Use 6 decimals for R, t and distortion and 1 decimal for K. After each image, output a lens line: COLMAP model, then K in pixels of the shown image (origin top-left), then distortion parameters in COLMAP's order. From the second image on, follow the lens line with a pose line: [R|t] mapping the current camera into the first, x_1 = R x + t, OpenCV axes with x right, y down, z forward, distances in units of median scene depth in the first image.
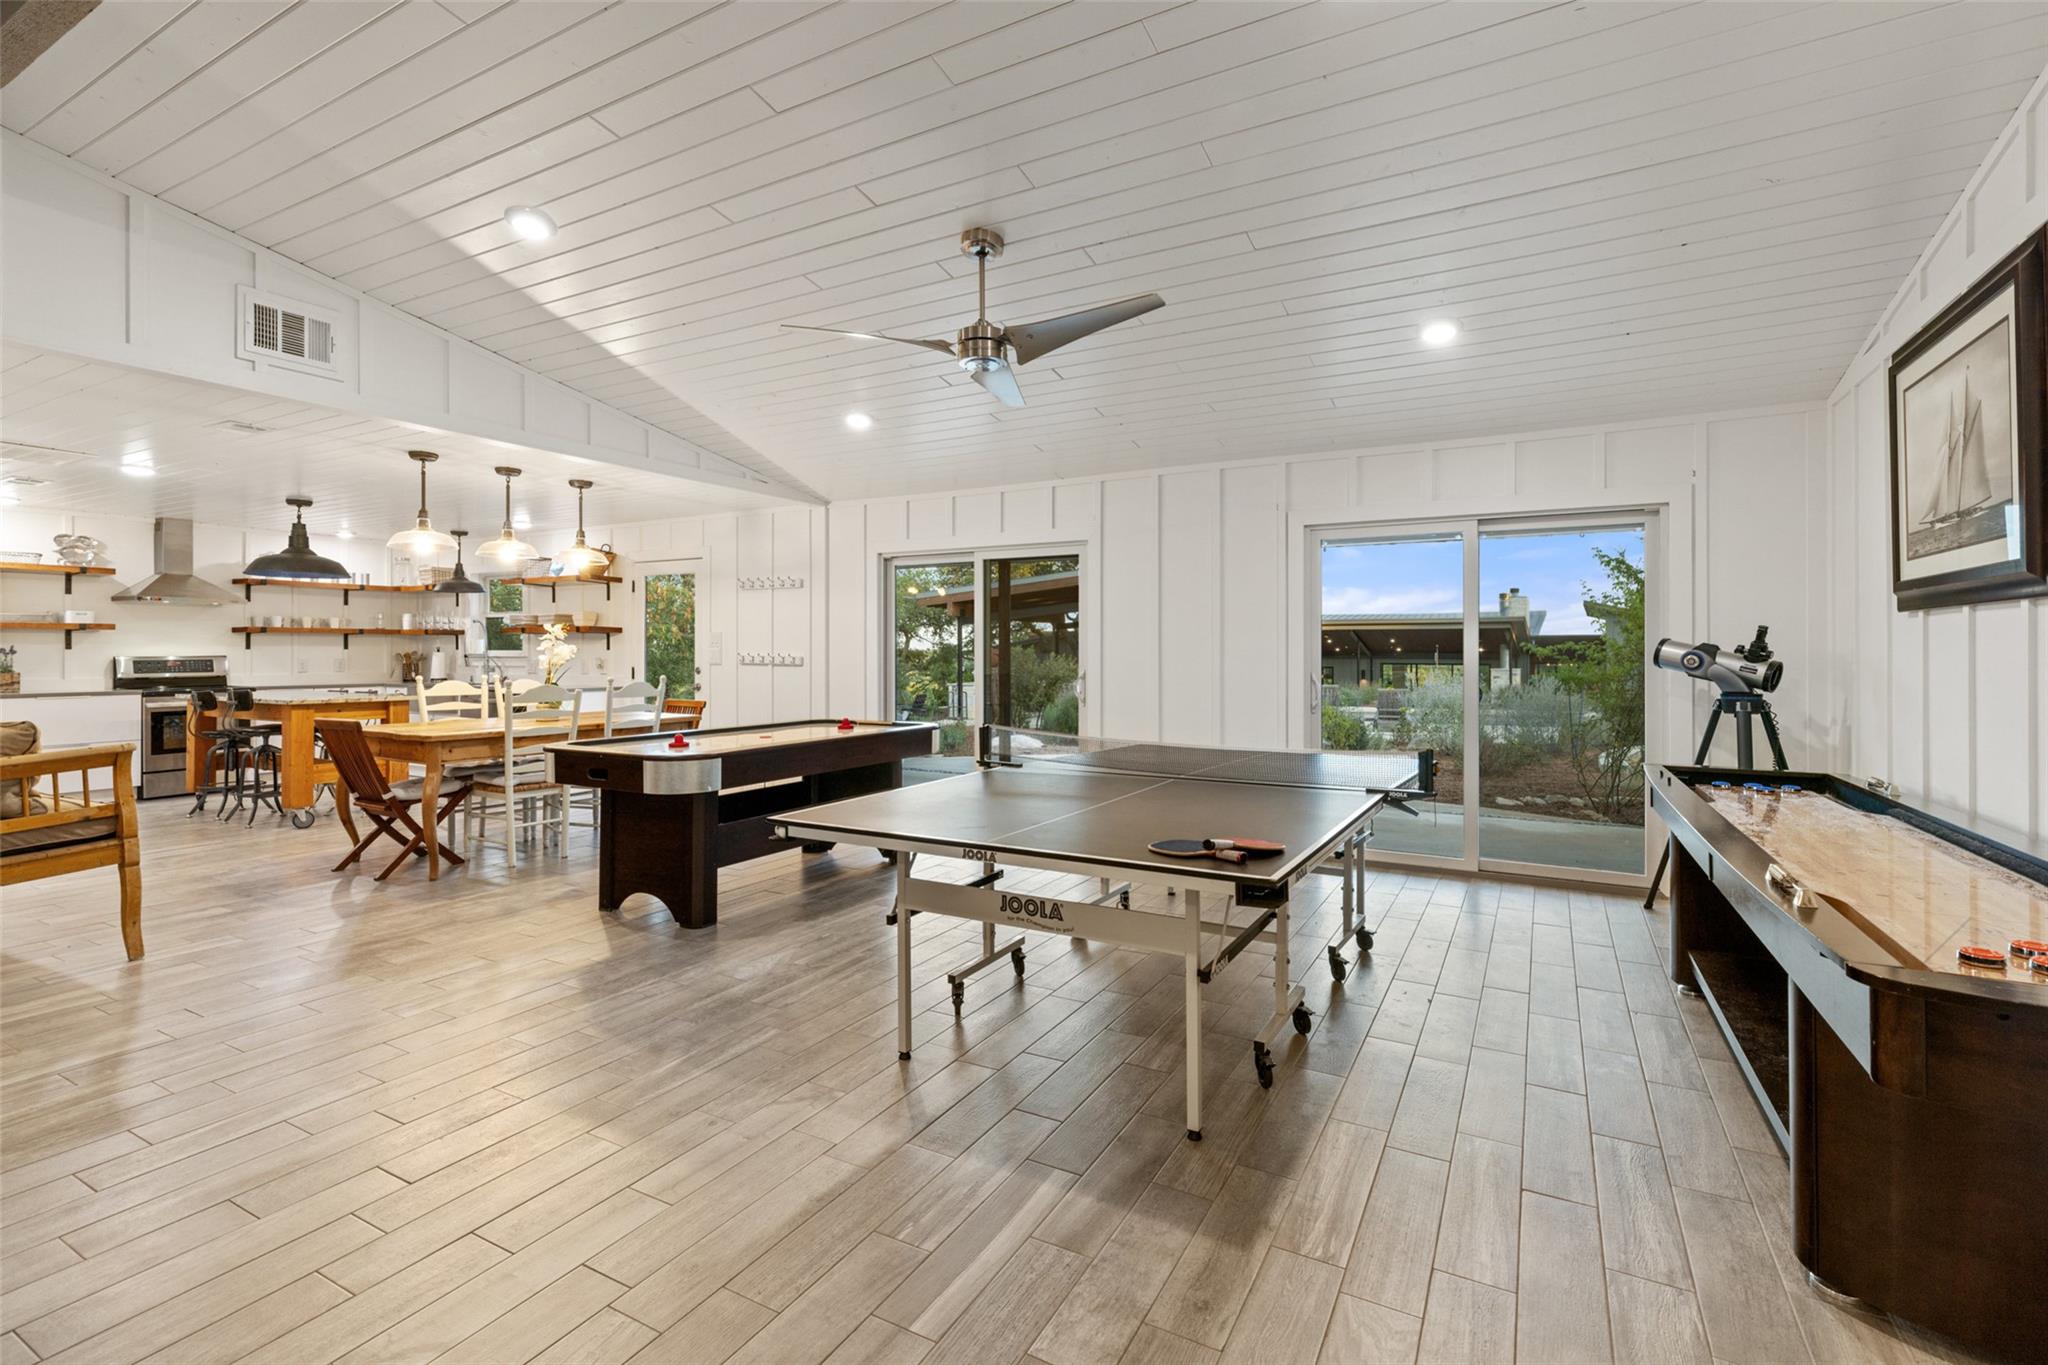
lens RADIAL K [[920.7, 0, 1023.9], [0, 920.7, 643.5], [0, 0, 1]] dist [-0.000642, 0.006178]
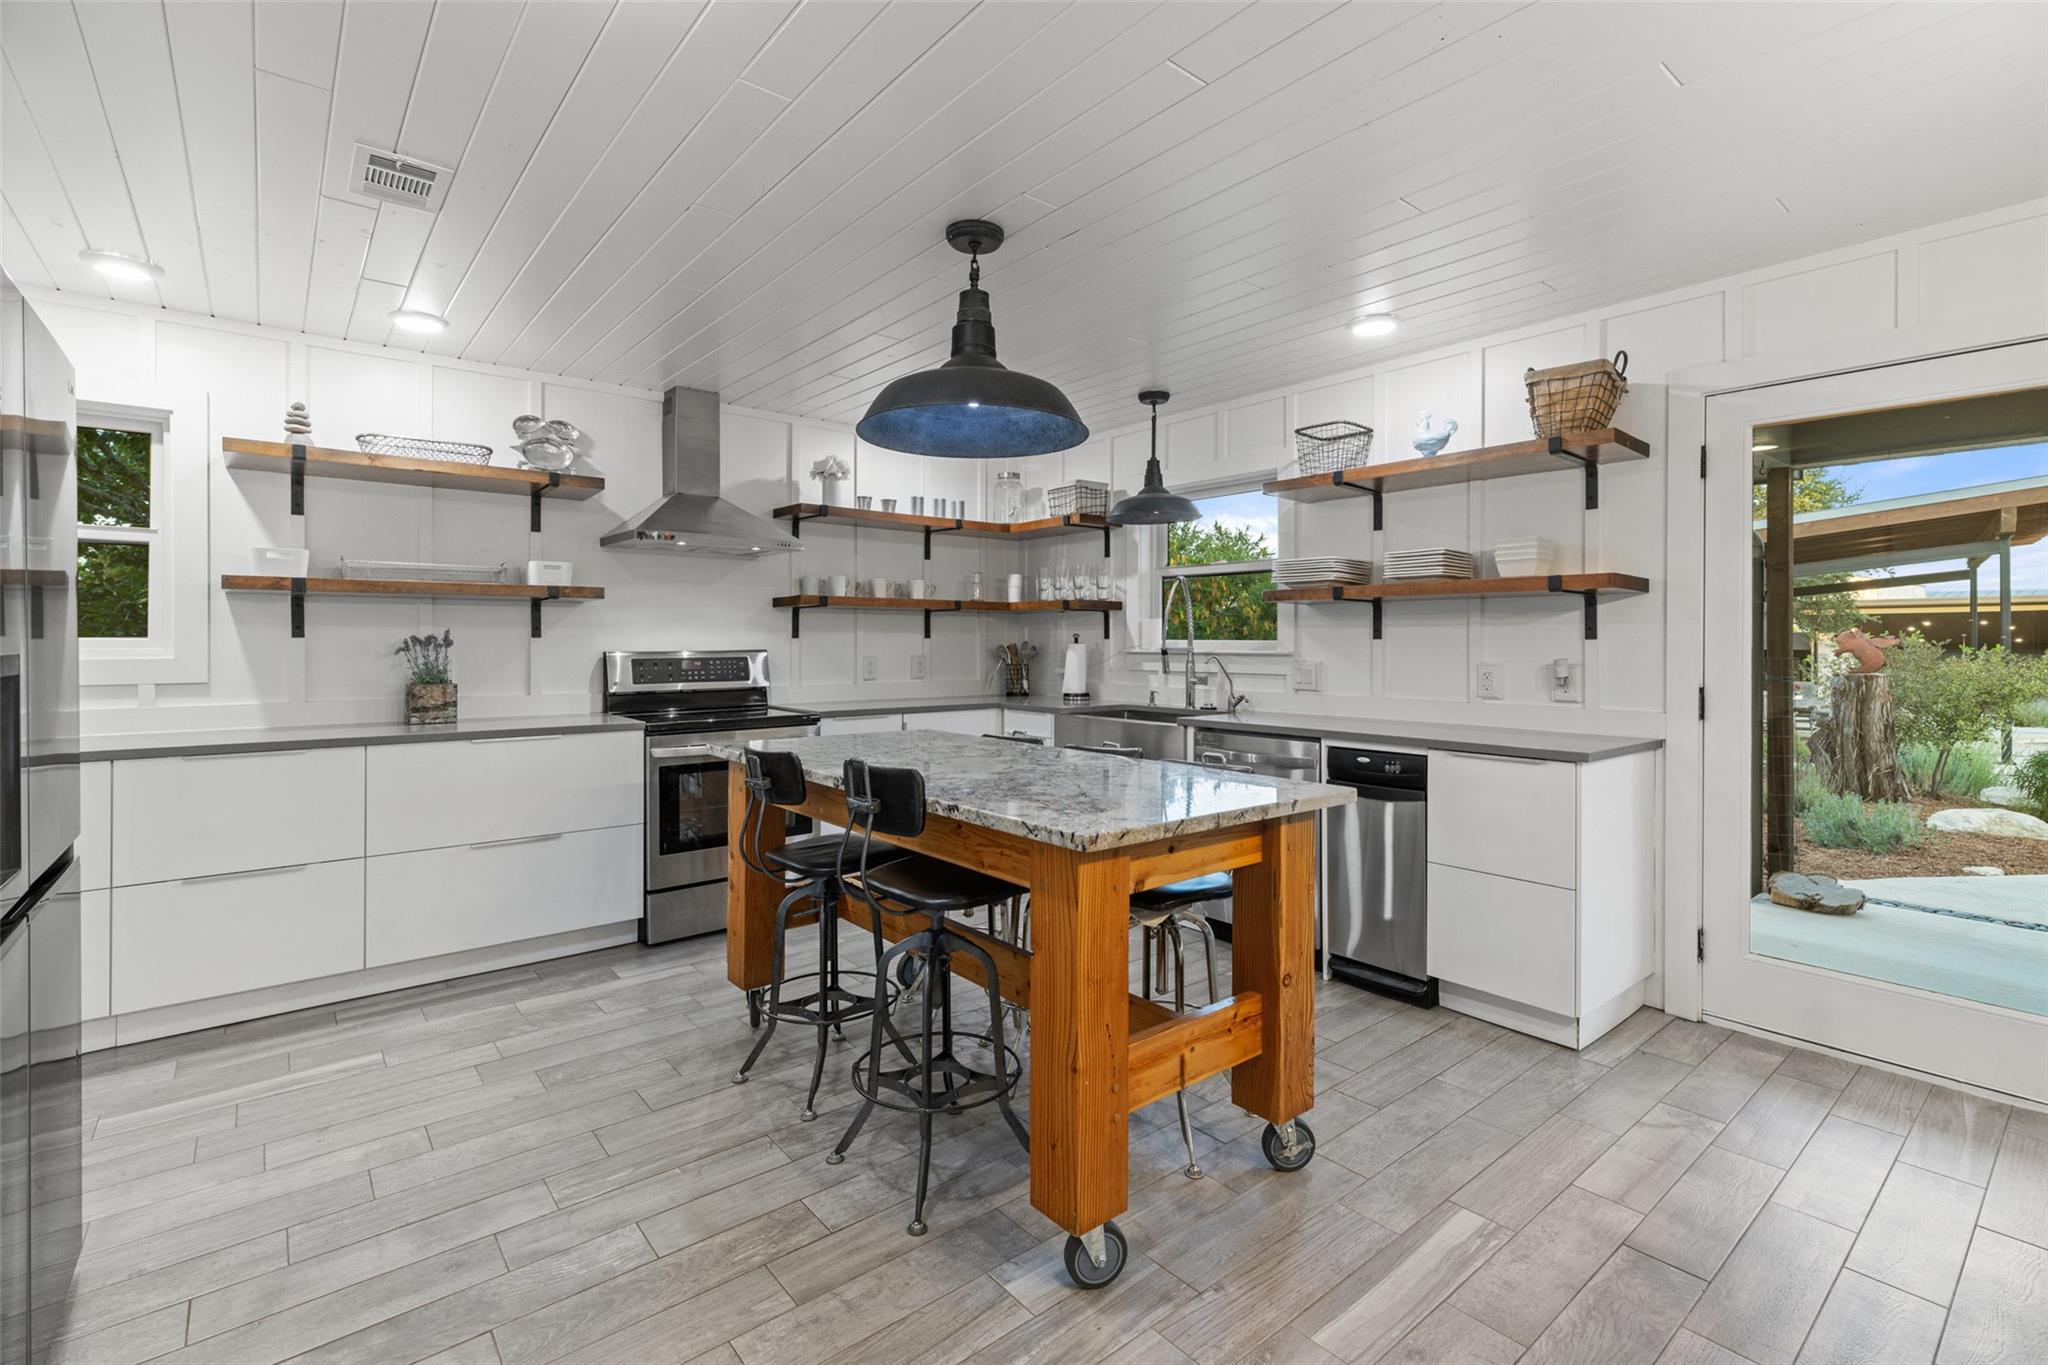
lens RADIAL K [[920.7, 0, 1023.9], [0, 920.7, 643.5], [0, 0, 1]] dist [-0.000642, 0.006178]
pose [[0.930732, 0.002159, -0.365695, -0.552678], [0.001717, 0.999946, 0.010272, 0.004457], [0.365697, -0.010189, 0.930678, 0.581966]]
